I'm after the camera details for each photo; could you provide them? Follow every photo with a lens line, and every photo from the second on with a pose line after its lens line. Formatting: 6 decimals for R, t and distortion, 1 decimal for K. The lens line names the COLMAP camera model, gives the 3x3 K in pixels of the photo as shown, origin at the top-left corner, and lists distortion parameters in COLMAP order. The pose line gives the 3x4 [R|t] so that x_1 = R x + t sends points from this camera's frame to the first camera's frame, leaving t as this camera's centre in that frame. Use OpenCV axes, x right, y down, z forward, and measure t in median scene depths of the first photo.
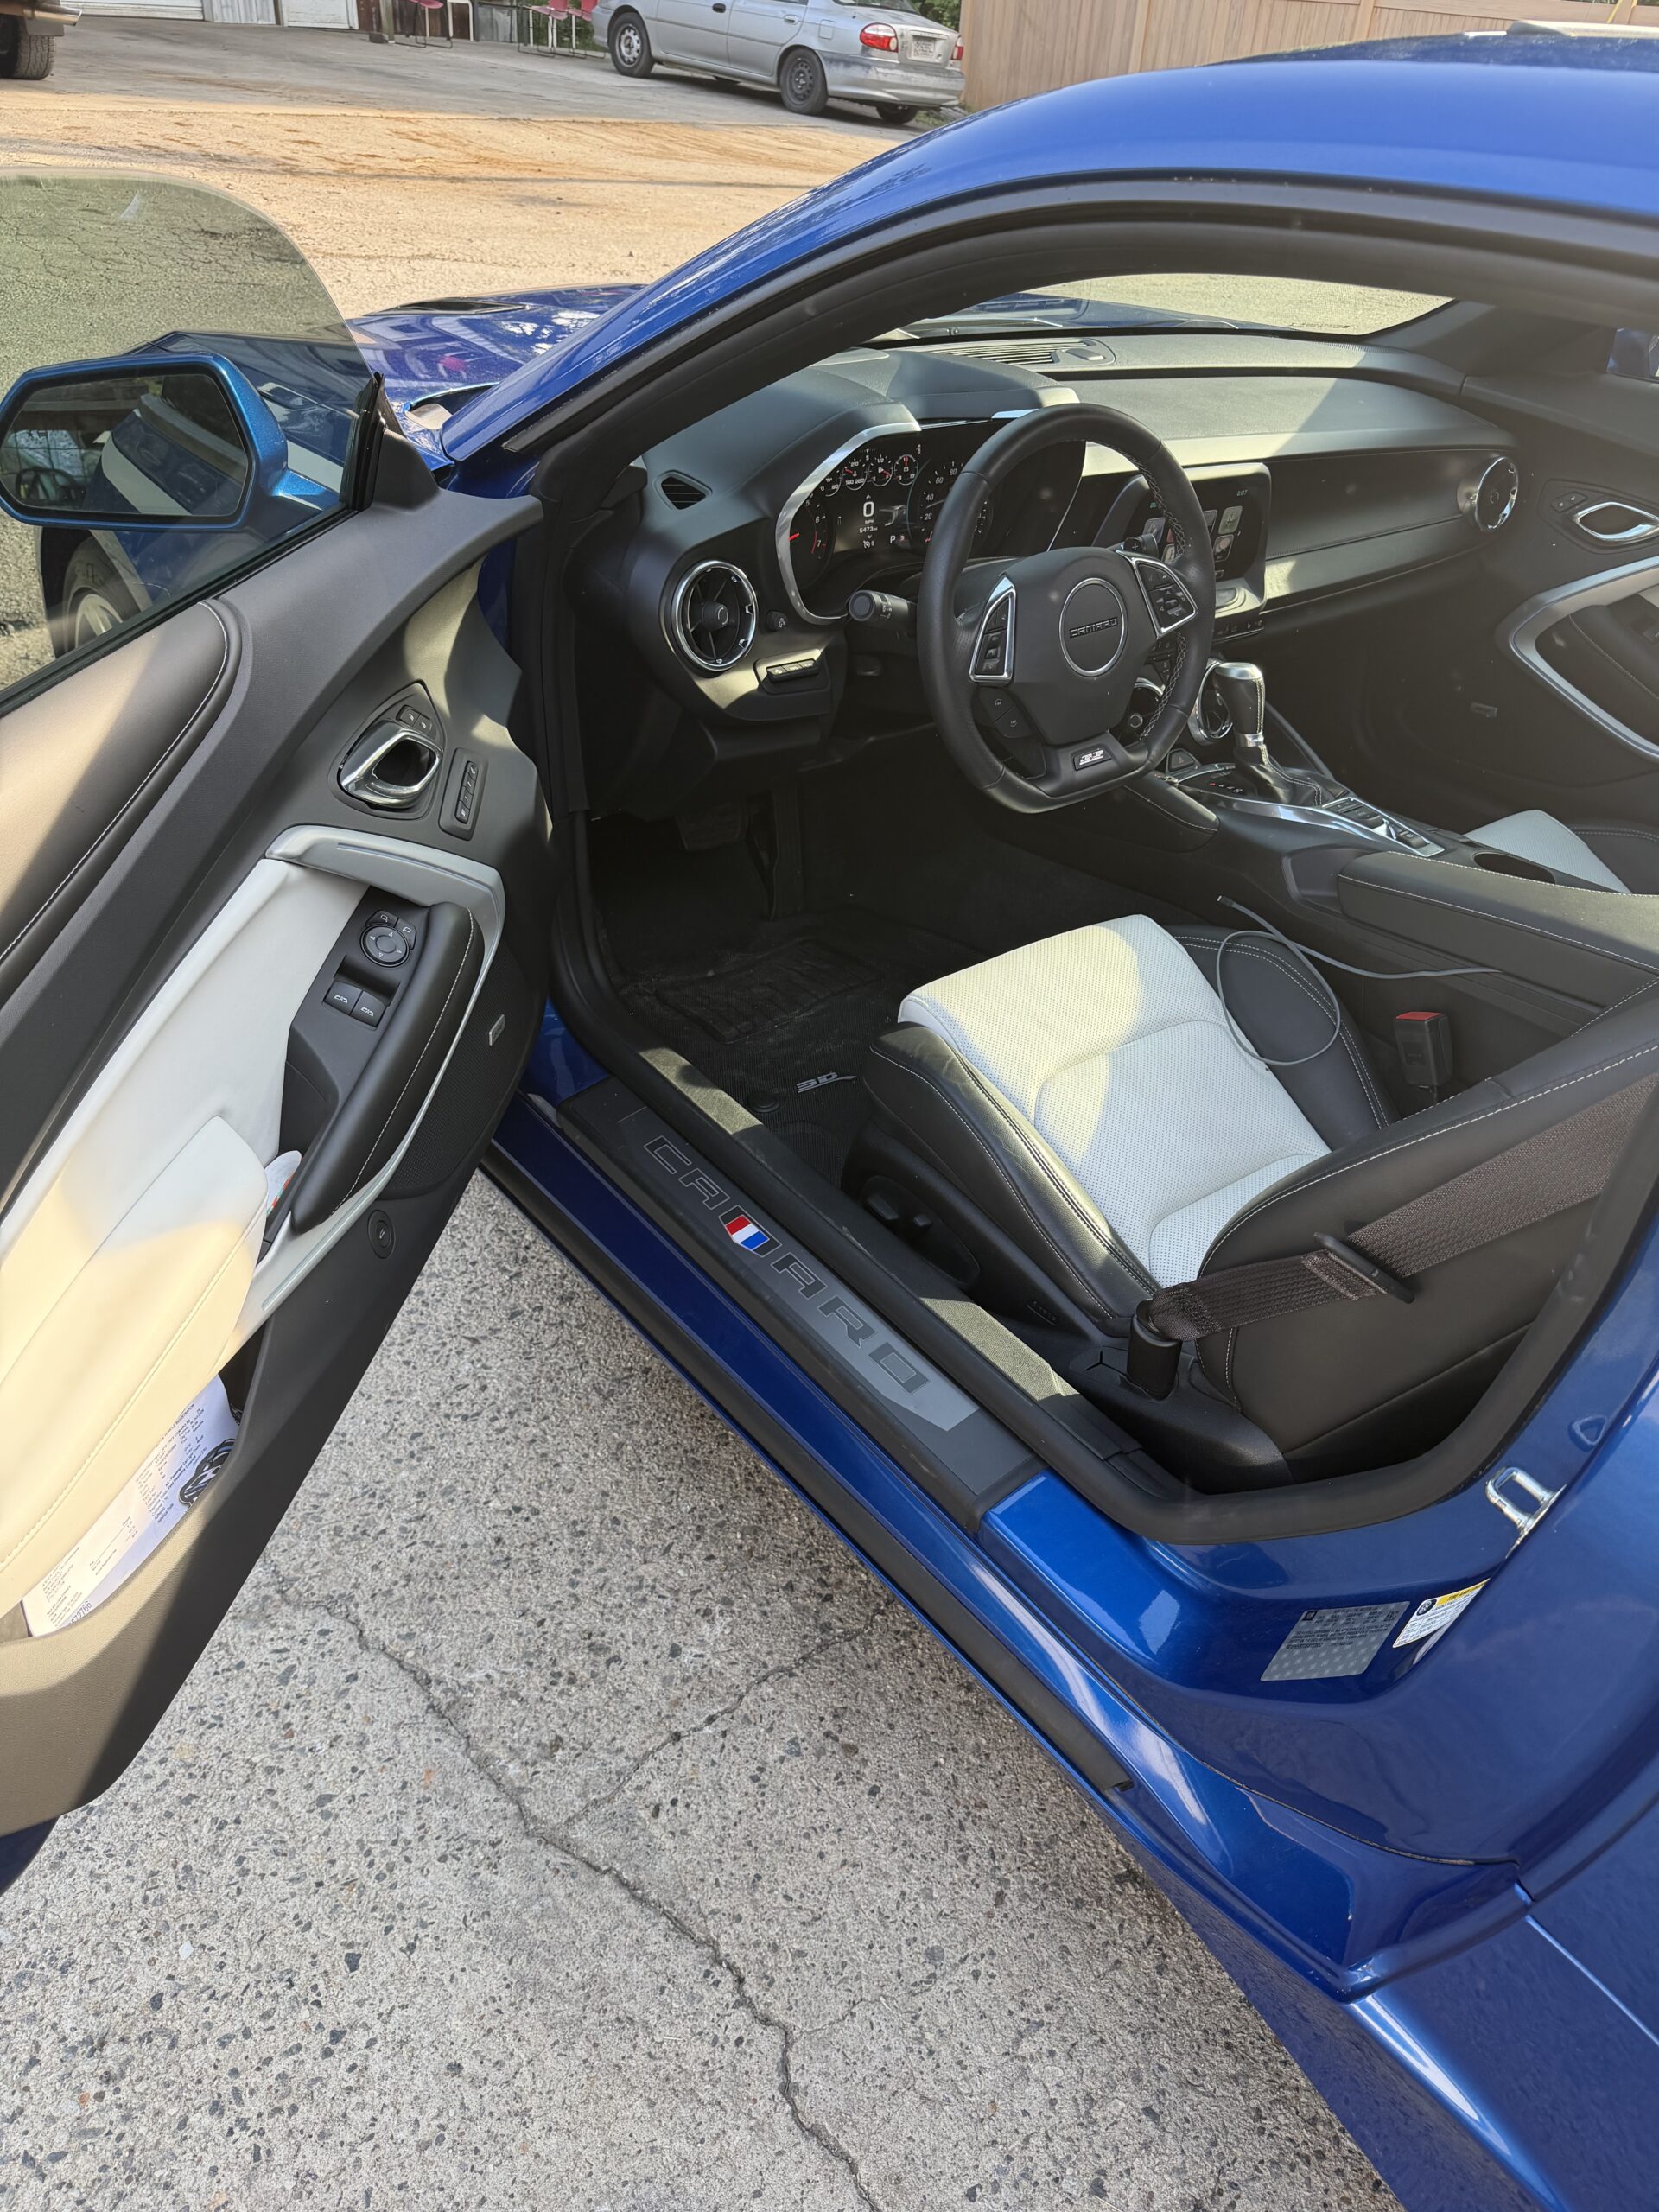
lens RADIAL K [[1623.9, 0, 829.5], [0, 1623.9, 1106.0], [0, 0, 1]] dist [0.000992, 0.002395]
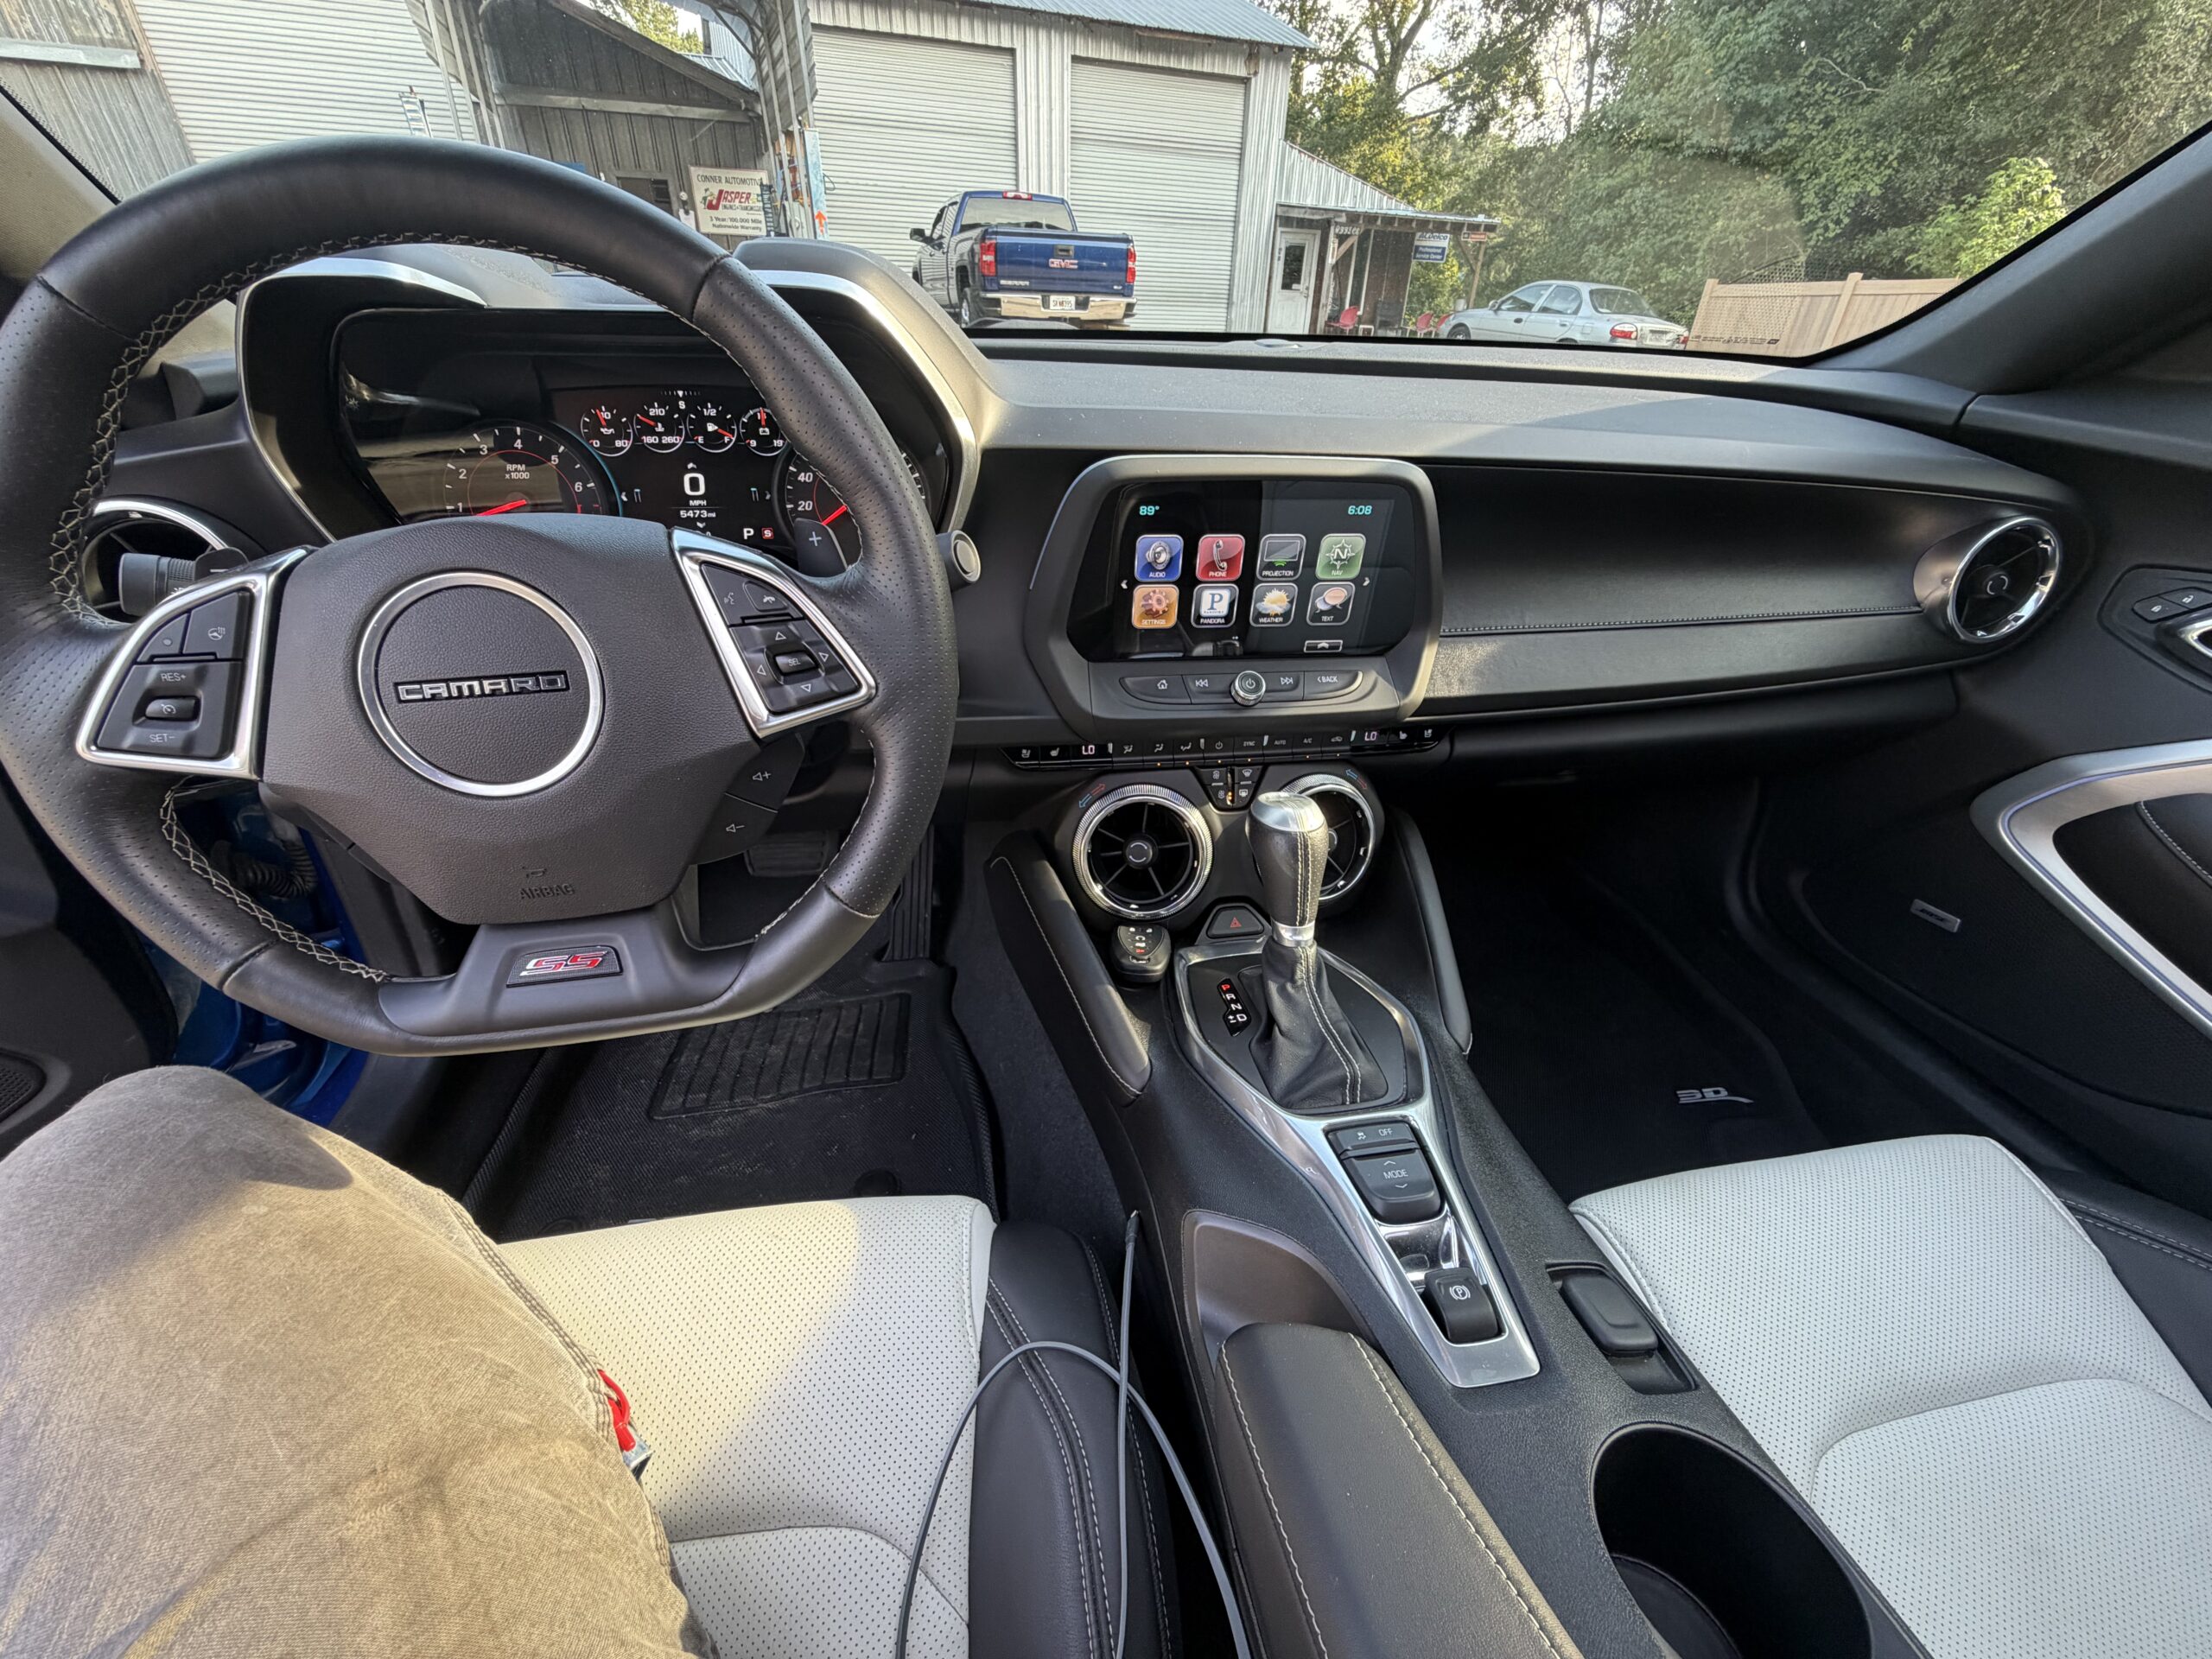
lens RADIAL K [[887.9, 0, 1106.0], [0, 887.9, 829.5], [0, 0, 1]] dist [0.001058, 0.000289]
pose [[0.882232, 0.193125, -0.429383, 0.318908], [-0.237989, 0.969833, -0.052777, -0.223099], [0.406237, 0.148750, 0.901579, 0.676196]]
